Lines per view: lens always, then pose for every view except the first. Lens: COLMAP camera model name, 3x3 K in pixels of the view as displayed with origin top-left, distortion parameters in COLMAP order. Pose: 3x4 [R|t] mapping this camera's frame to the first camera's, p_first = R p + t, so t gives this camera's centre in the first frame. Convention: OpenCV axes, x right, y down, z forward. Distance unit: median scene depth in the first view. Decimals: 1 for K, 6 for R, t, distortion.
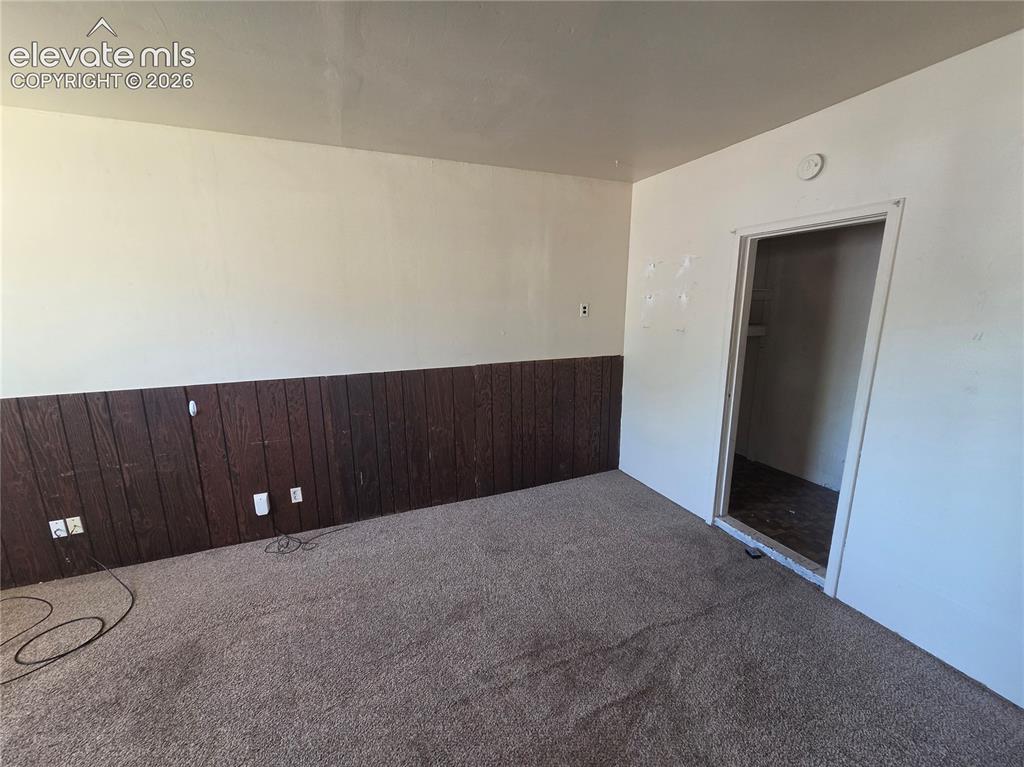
lens RADIAL K [[418.2, 0, 510.6], [0, 418.2, 383.7], [0, 0, 1]] dist [-0.000816, -0.000117]
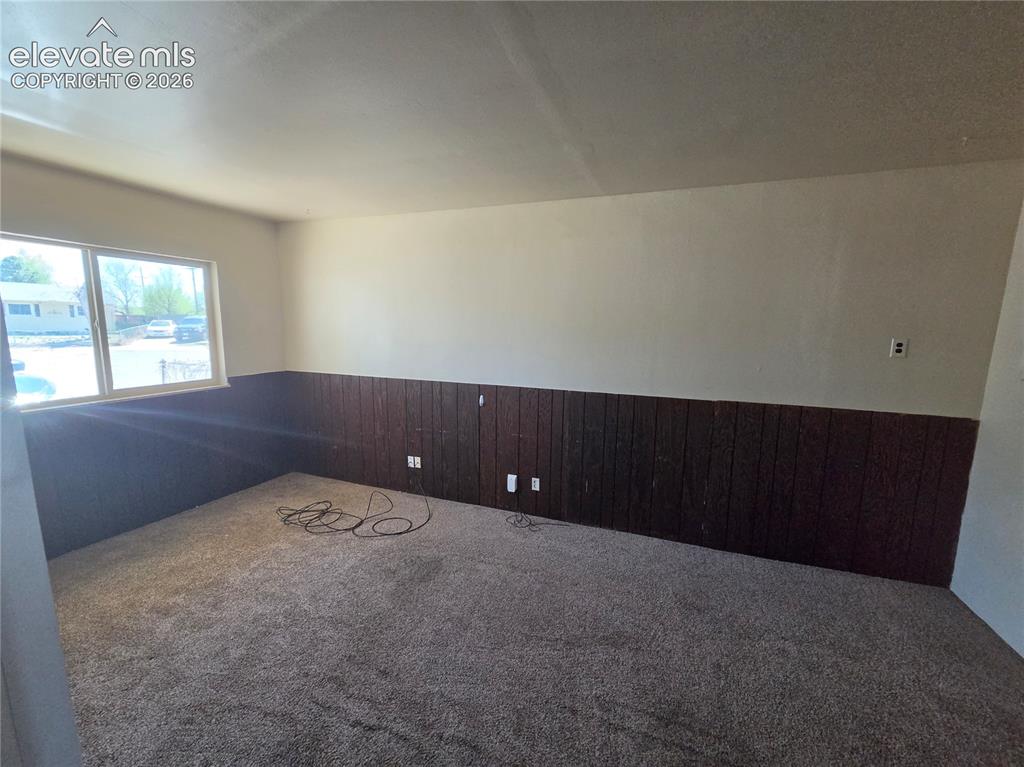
lens RADIAL K [[418.2, 0, 510.6], [0, 418.2, 383.7], [0, 0, 1]] dist [-0.000816, -0.000117]
pose [[0.728082, 0.117823, -0.675288, 0.237141], [-0.154249, 0.988013, 0.006079, -0.020031], [0.667910, 0.099736, 0.737529, 0.025897]]
